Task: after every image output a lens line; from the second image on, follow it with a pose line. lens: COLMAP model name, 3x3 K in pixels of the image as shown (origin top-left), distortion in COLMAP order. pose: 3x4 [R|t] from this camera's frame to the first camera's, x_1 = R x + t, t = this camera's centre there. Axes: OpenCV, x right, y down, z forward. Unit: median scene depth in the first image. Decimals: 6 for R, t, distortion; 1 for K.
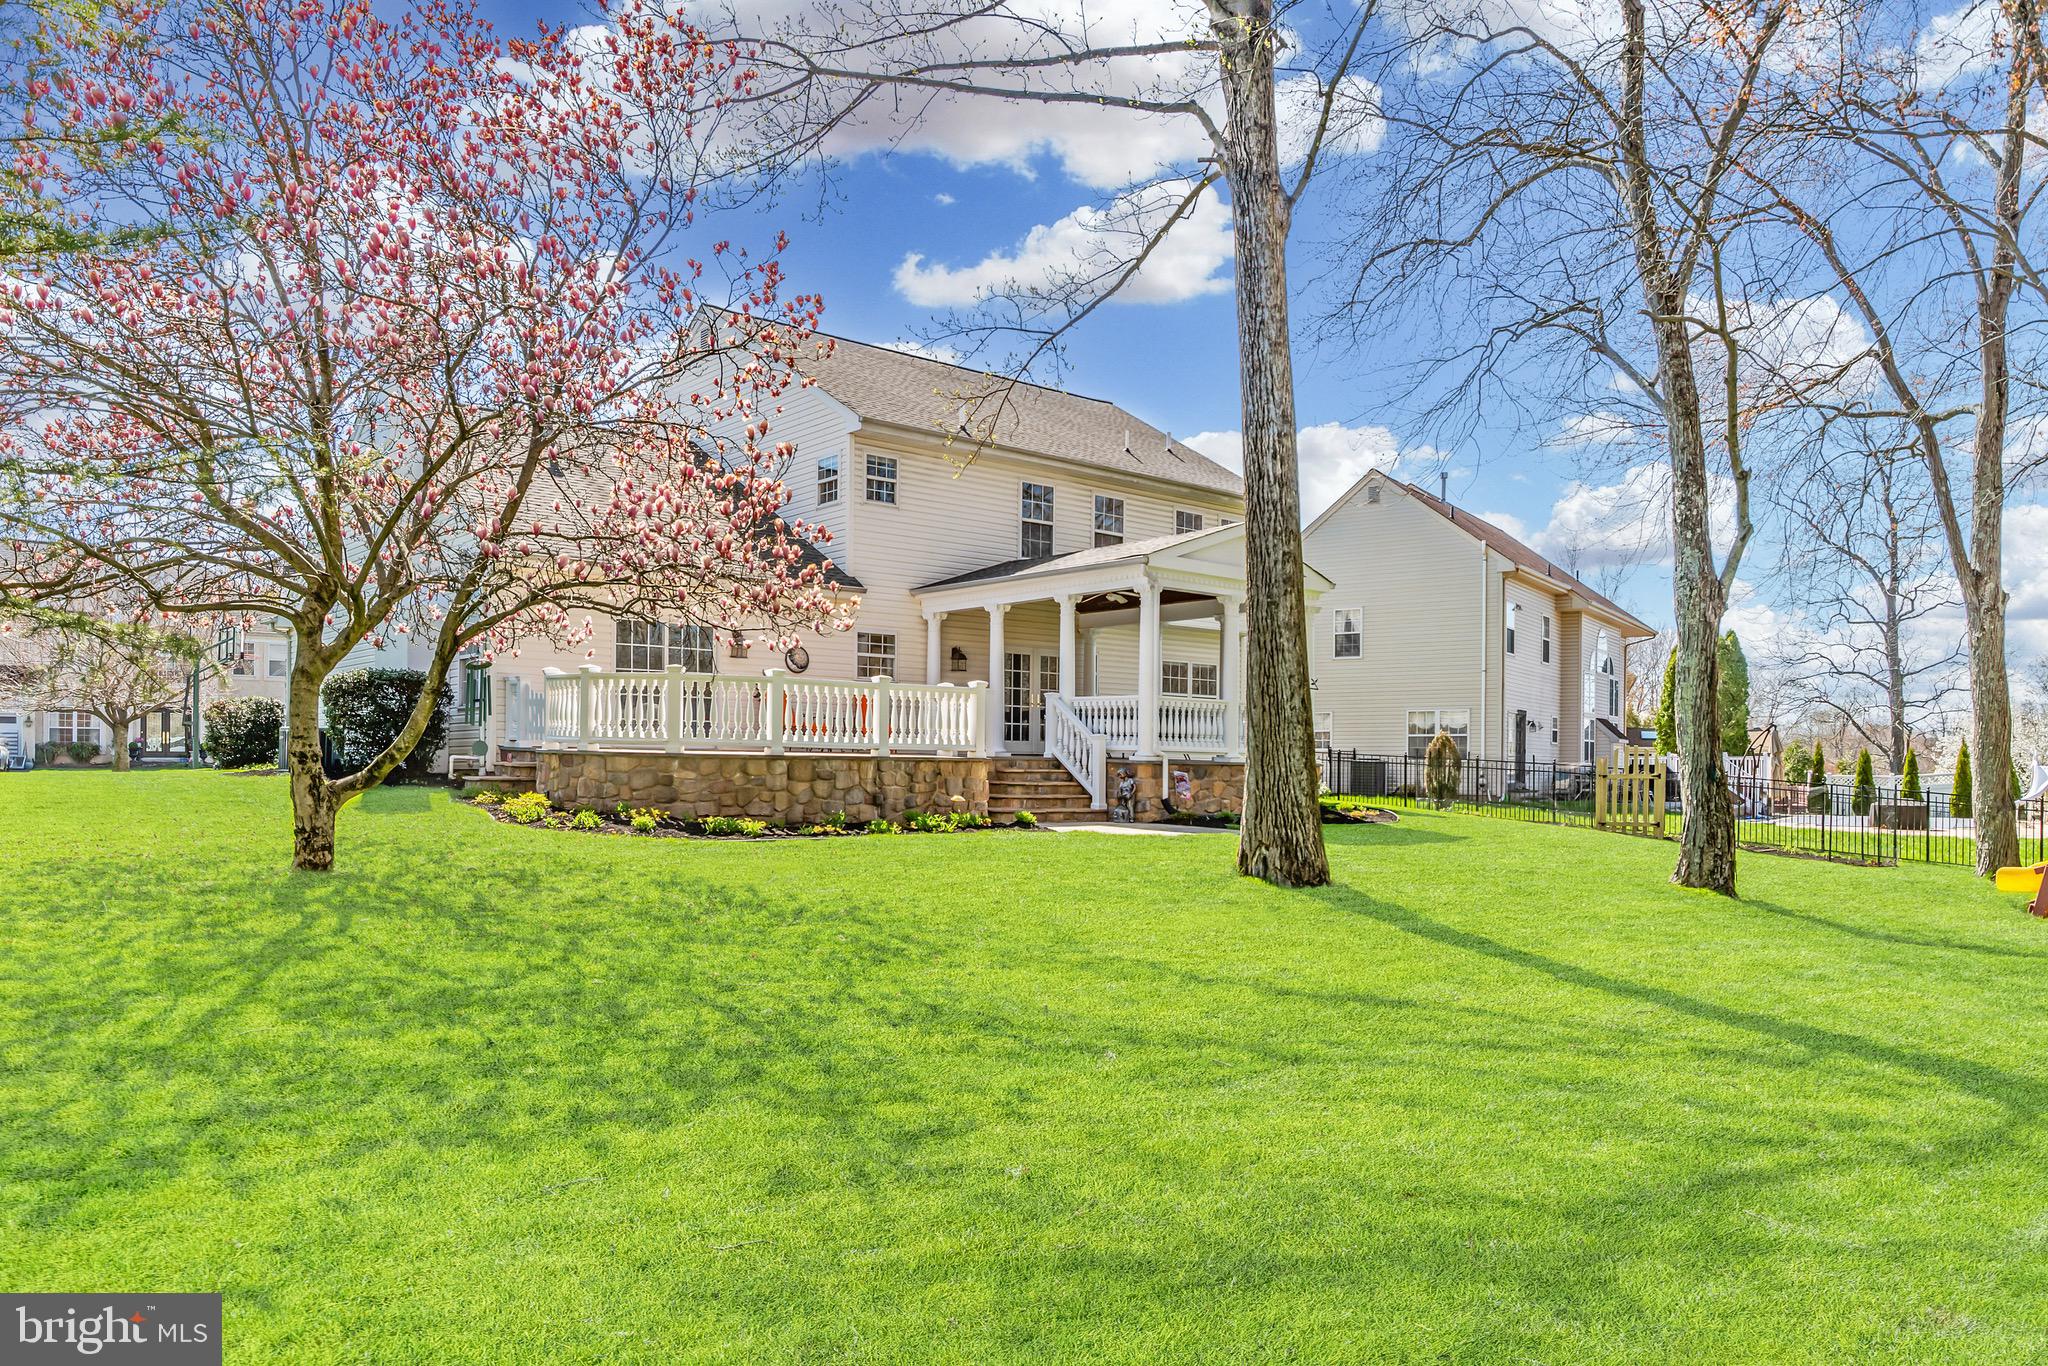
lens RADIAL K [[1454.4, 0, 1027.4], [0, 1454.4, 773.3], [0, 0, 1]] dist [0.000053, 0.000720]
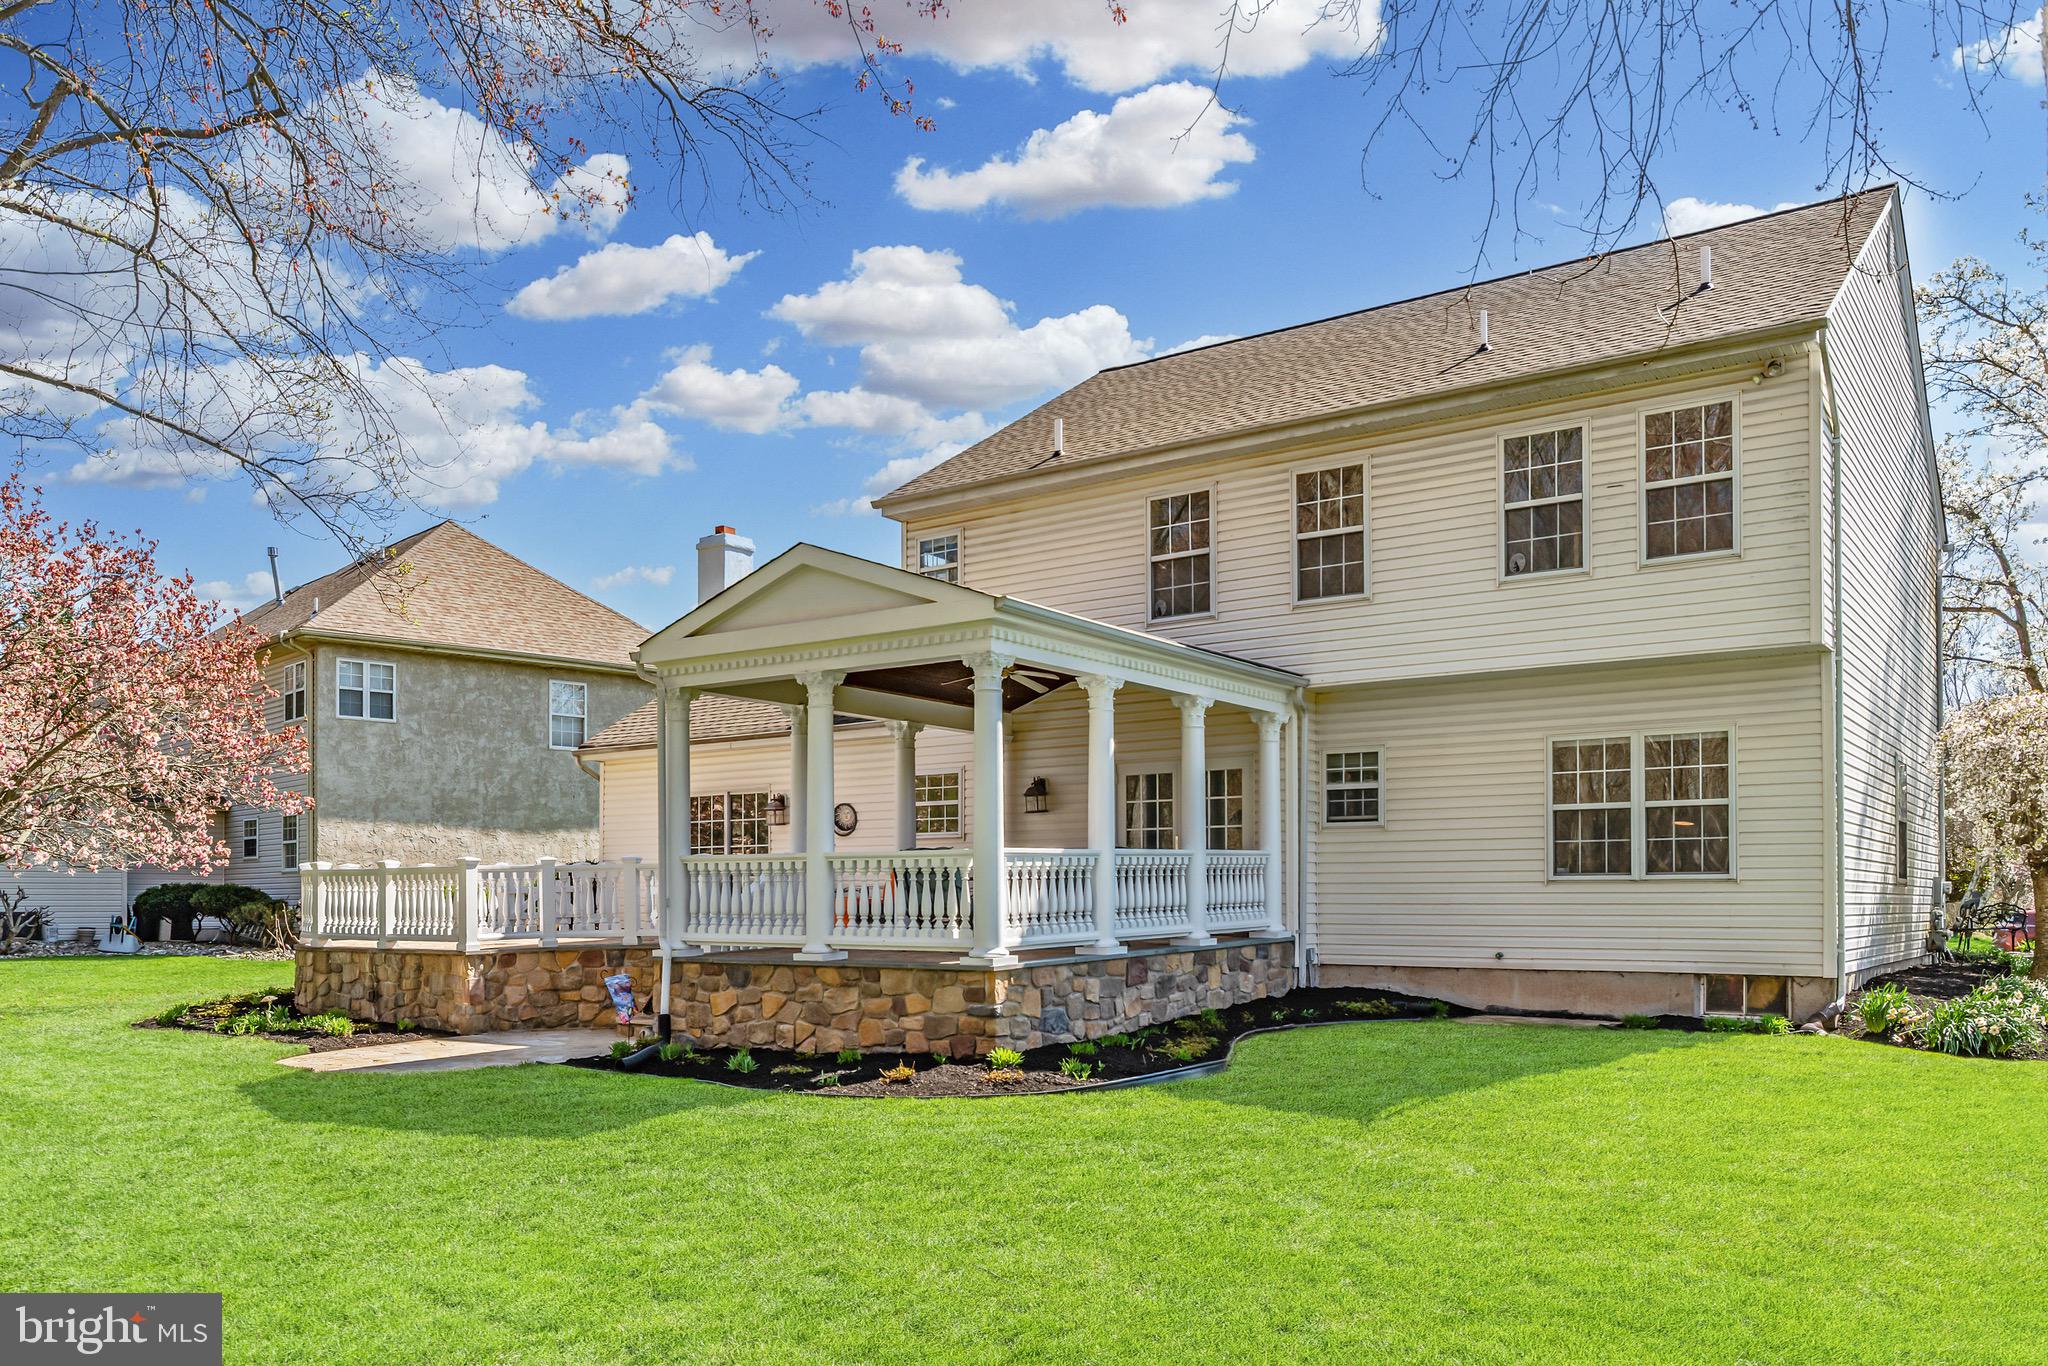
lens RADIAL K [[1577.2, 0, 1018.6], [0, 1577.2, 907.1], [0, 0, 1]] dist [-0.003660, -0.000760]
pose [[0.226245, -0.006456, -0.974049, 0.814963], [0.002884, 0.999978, -0.005958, -0.026073], [0.974066, -0.001461, 0.226258, 0.997614]]
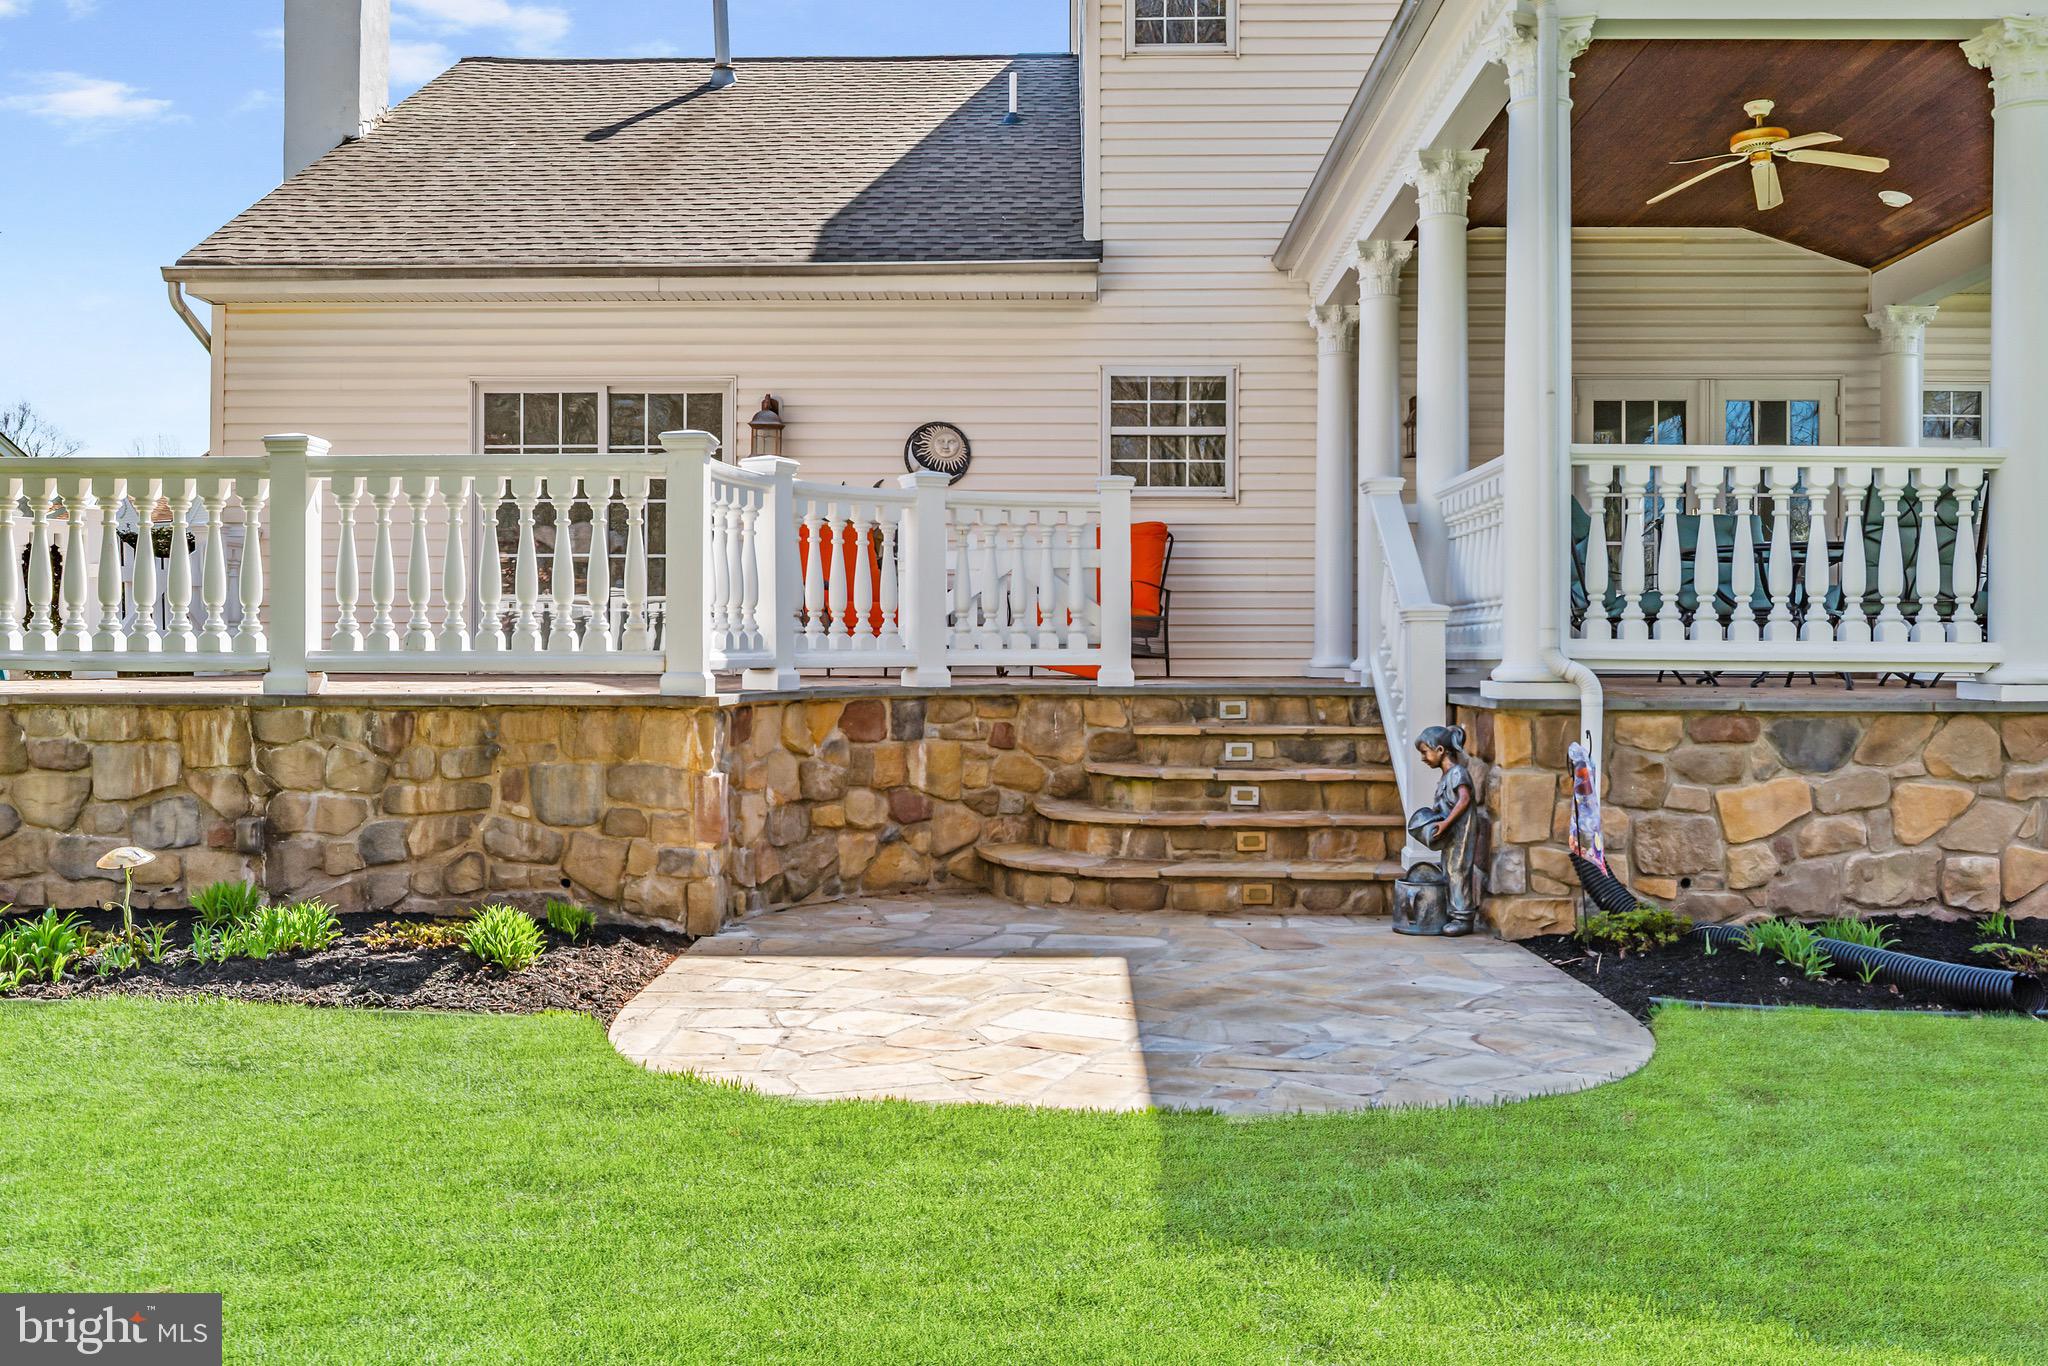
lens RADIAL K [[1843.7, 0, 1024.0], [0, 1843.7, 683.0], [0, 0, 1]] dist [-0.010311, -0.006814]
pose [[0.737449, -0.009602, -0.675335, 0.239115], [0.002582, 0.999932, -0.011398, -0.007875], [0.675398, 0.006662, 0.737423, 0.700902]]
